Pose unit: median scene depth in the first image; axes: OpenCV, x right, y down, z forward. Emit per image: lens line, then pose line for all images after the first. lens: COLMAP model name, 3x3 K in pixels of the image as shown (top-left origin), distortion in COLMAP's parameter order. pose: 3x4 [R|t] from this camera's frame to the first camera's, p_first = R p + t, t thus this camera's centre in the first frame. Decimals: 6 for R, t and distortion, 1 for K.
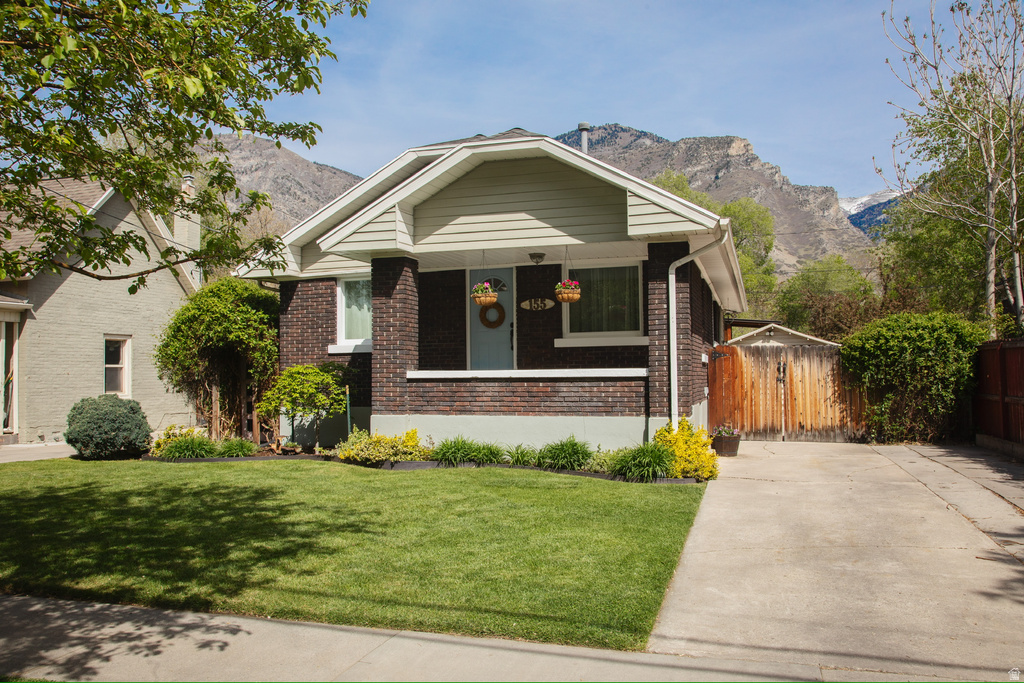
lens RADIAL K [[821.9, 0, 511.7], [0, 821.9, 341.9], [0, 0, 1]] dist [-0.054662, 0.029272]
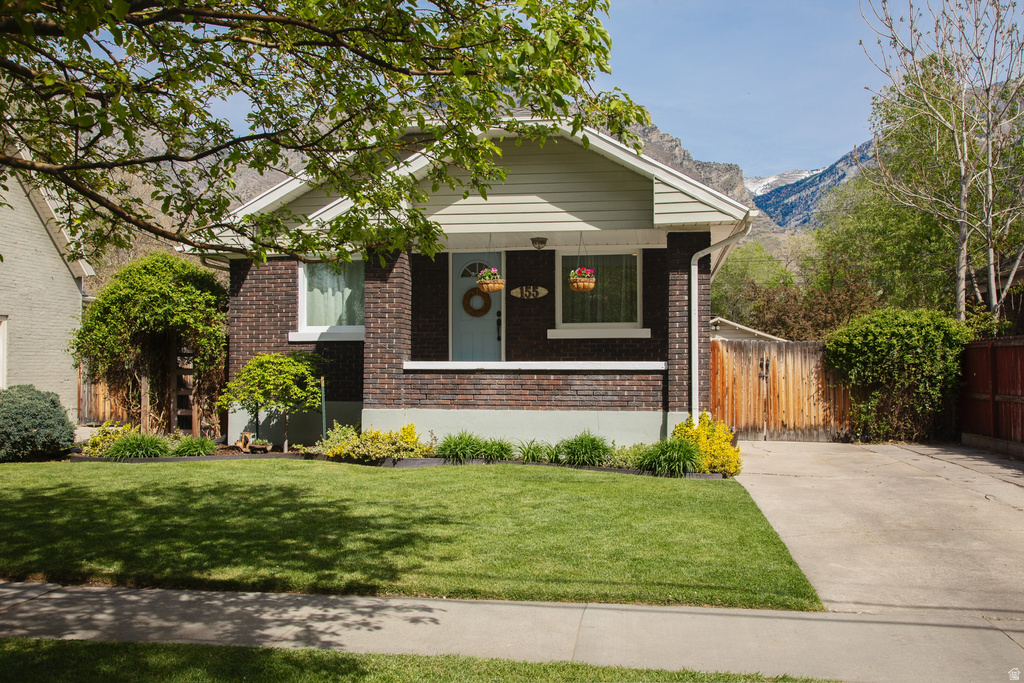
lens RADIAL K [[953.7, 0, 511.8], [0, 953.7, 337.9], [0, 0, 1]] dist [-0.002248, 0.000000]
pose [[0.989147, 0.016216, 0.146029, -0.150628], [-0.016944, 0.999849, 0.003738, 0.002702], [-0.145947, -0.006172, 0.989273, -0.073947]]
